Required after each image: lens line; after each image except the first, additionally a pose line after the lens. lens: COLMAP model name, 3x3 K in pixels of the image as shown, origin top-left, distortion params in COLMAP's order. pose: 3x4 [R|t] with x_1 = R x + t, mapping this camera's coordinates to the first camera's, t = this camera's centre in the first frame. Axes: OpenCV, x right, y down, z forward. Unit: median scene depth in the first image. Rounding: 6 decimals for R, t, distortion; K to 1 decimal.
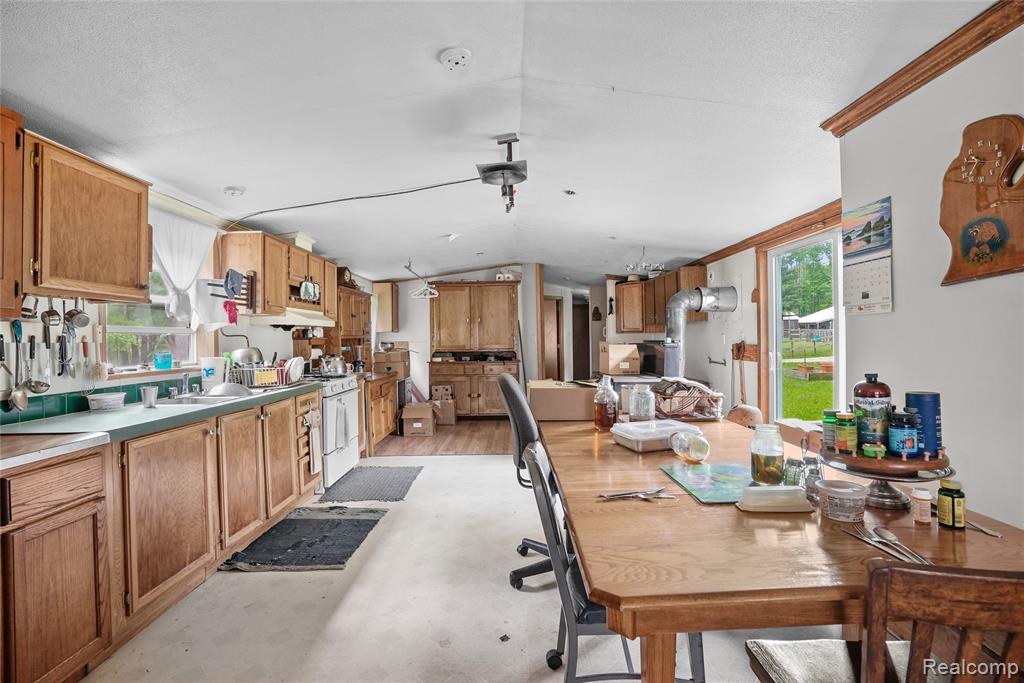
lens RADIAL K [[477.4, 0, 512.0], [0, 477.4, 341.5], [0, 0, 1]] dist [-0.072429, 0.027259]
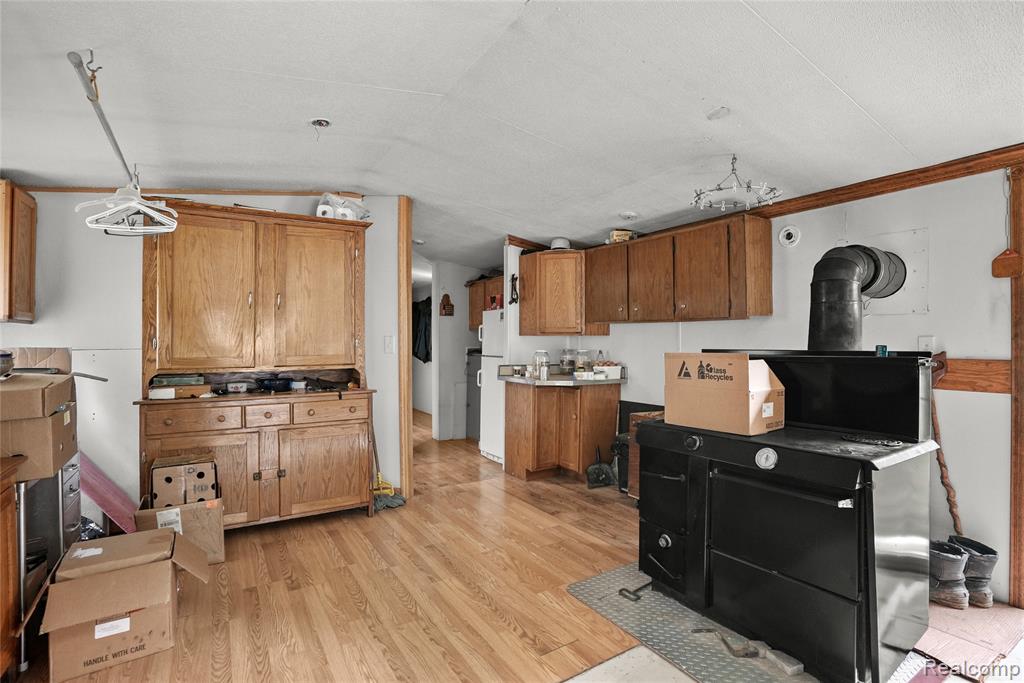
lens RADIAL K [[477.4, 0, 512.0], [0, 477.4, 341.5], [0, 0, 1]] dist [-0.072429, 0.027259]
pose [[0.843749, 0.009341, 0.536656, -0.163604], [-0.004943, 0.999941, -0.009633, -0.005051], [-0.536715, 0.005475, 0.843746, 0.713251]]
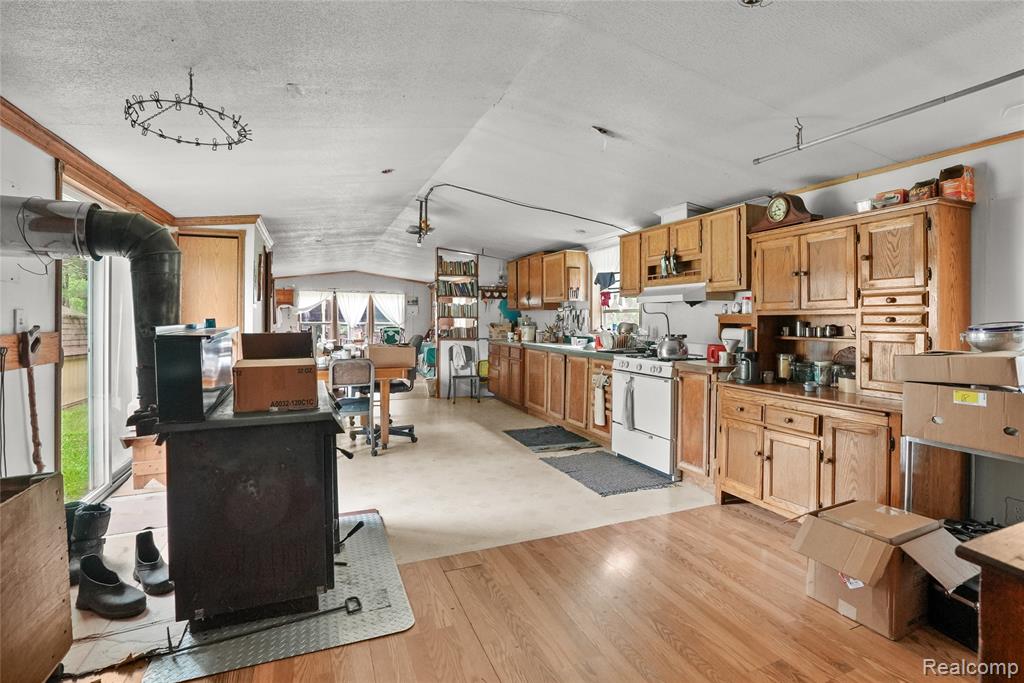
lens RADIAL K [[477.4, 0, 512.0], [0, 477.4, 341.5], [0, 0, 1]] dist [-0.072429, 0.027259]
pose [[-0.924080, 0.025087, -0.381374, 0.180417], [0.003390, 0.998342, 0.057457, -0.008123], [0.382184, 0.051802, -0.922633, 1.404525]]
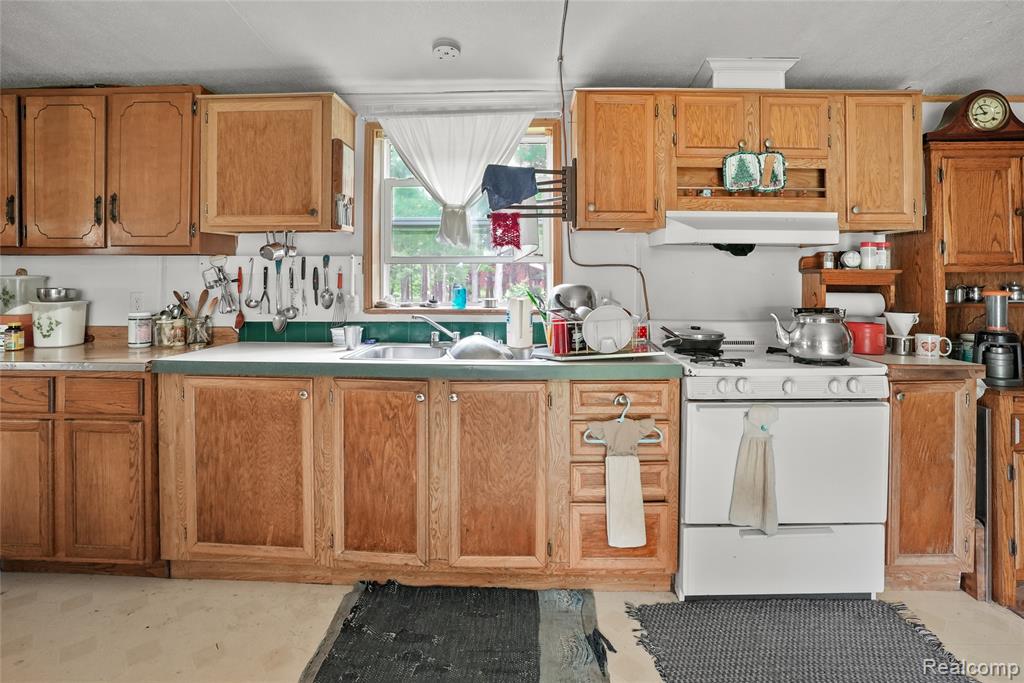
lens RADIAL K [[500.0, 0, 513.0], [0, 500.0, 278.6], [0, 0, 1]] dist [-0.038768, 0.000525]
pose [[-0.034385, 0.009153, -0.999367, 0.063507], [-0.007467, 0.999928, 0.009415, -0.001068], [0.999381, 0.007786, -0.034314, 0.616800]]
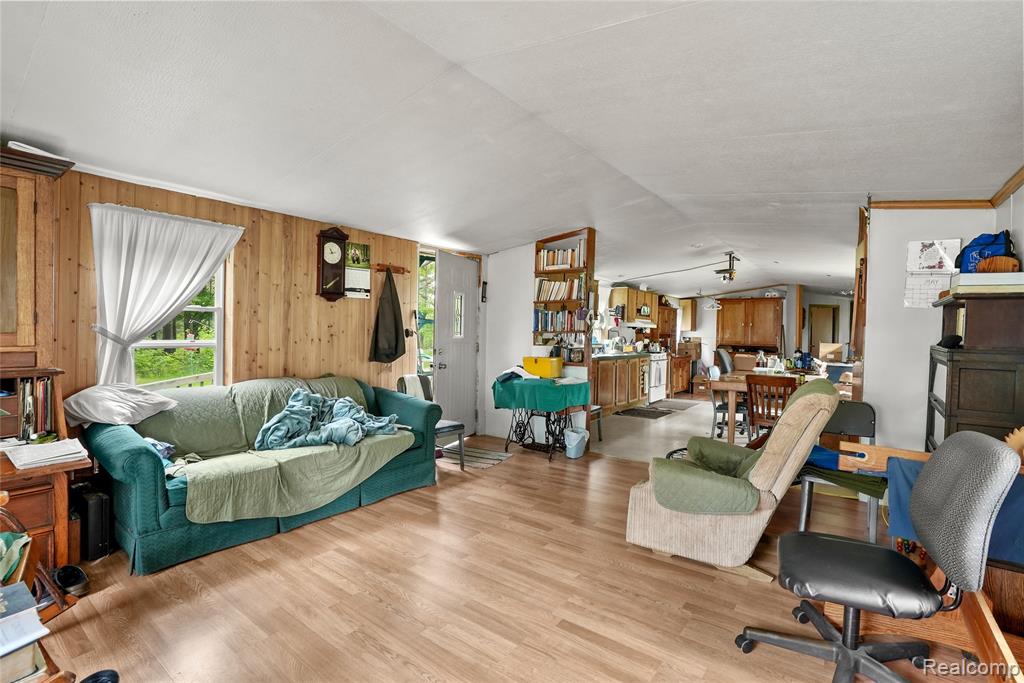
lens RADIAL K [[477.4, 0, 512.0], [0, 477.4, 341.5], [0, 0, 1]] dist [-0.072429, 0.027259]
pose [[0.800073, 0.038350, -0.598675, 0.285294], [-0.033992, 0.999249, 0.018582, 0.008148], [0.598938, 0.005484, 0.800776, -0.817170]]
